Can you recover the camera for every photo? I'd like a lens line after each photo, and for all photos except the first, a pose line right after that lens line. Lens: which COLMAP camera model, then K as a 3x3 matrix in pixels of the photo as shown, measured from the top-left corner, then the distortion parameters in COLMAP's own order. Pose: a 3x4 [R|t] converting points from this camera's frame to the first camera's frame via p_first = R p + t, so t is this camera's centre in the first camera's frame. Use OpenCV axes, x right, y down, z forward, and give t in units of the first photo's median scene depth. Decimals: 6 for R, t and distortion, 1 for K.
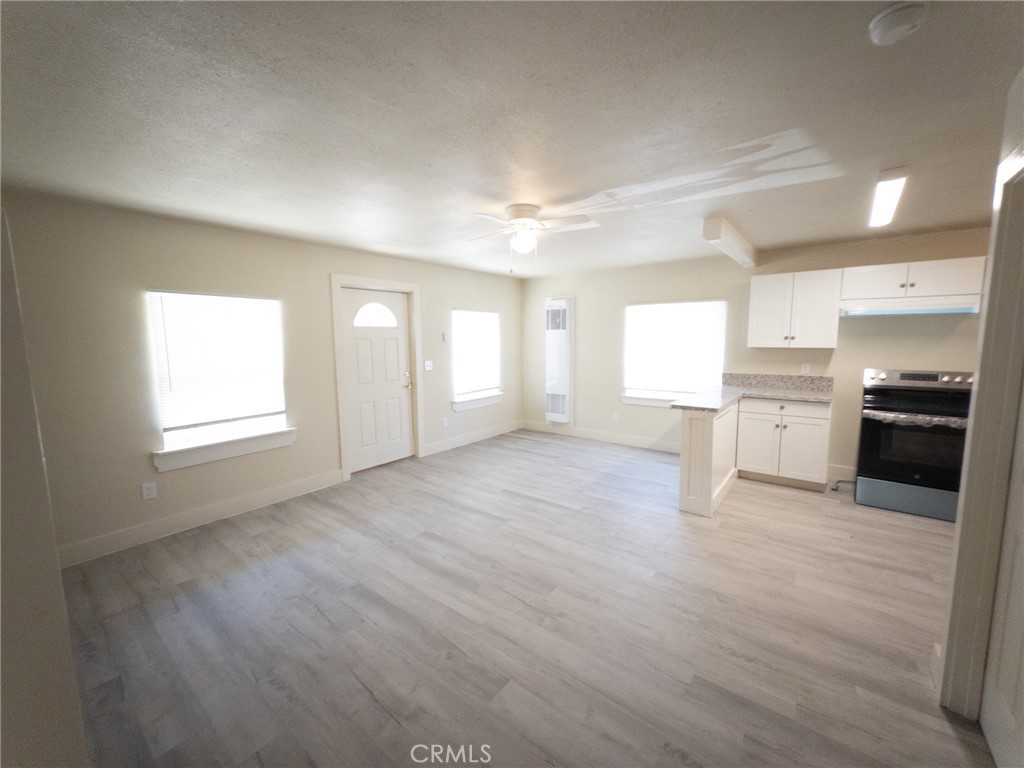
lens RADIAL K [[405.9, 0, 511.8], [0, 405.9, 384.3], [0, 0, 1]] dist [-0.001764, 0.000848]
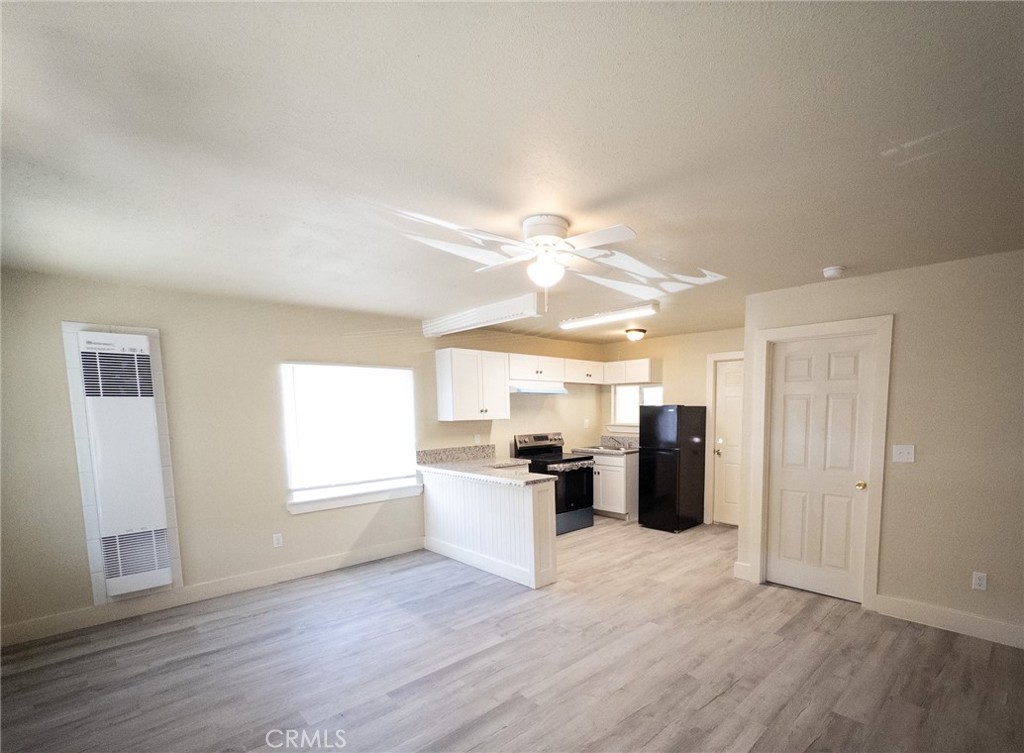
lens RADIAL K [[492.7, 0, 557.5], [0, 492.7, 456.2], [0, 0, 1]] dist [-0.004197, 0.000021]
pose [[0.107577, -0.089893, 0.990124, -0.598001], [0.123327, 0.989418, 0.076430, -0.070496], [-0.986518, 0.113887, 0.117525, 0.661251]]
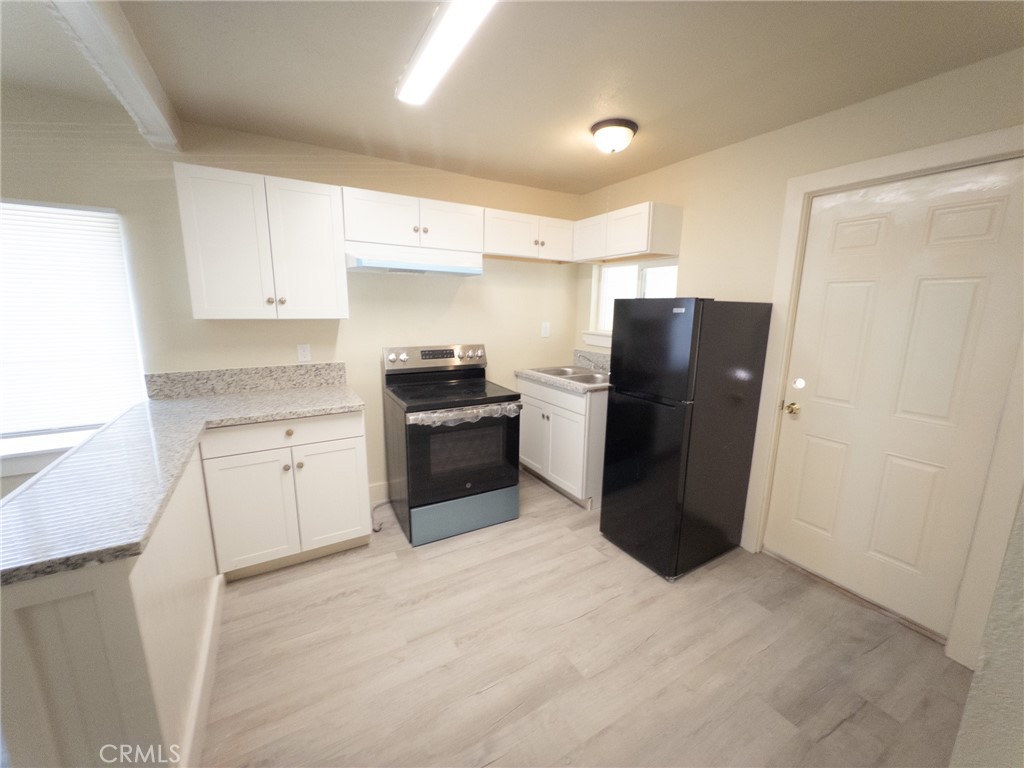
lens RADIAL K [[405.9, 0, 511.2], [0, 405.9, 381.9], [0, 0, 1]] dist [-0.001764, 0.000848]
pose [[0.362511, -0.159153, 0.918290, 0.279865], [0.091161, 0.986642, 0.135012, -0.051638], [-0.927510, 0.034768, 0.372177, 0.504423]]
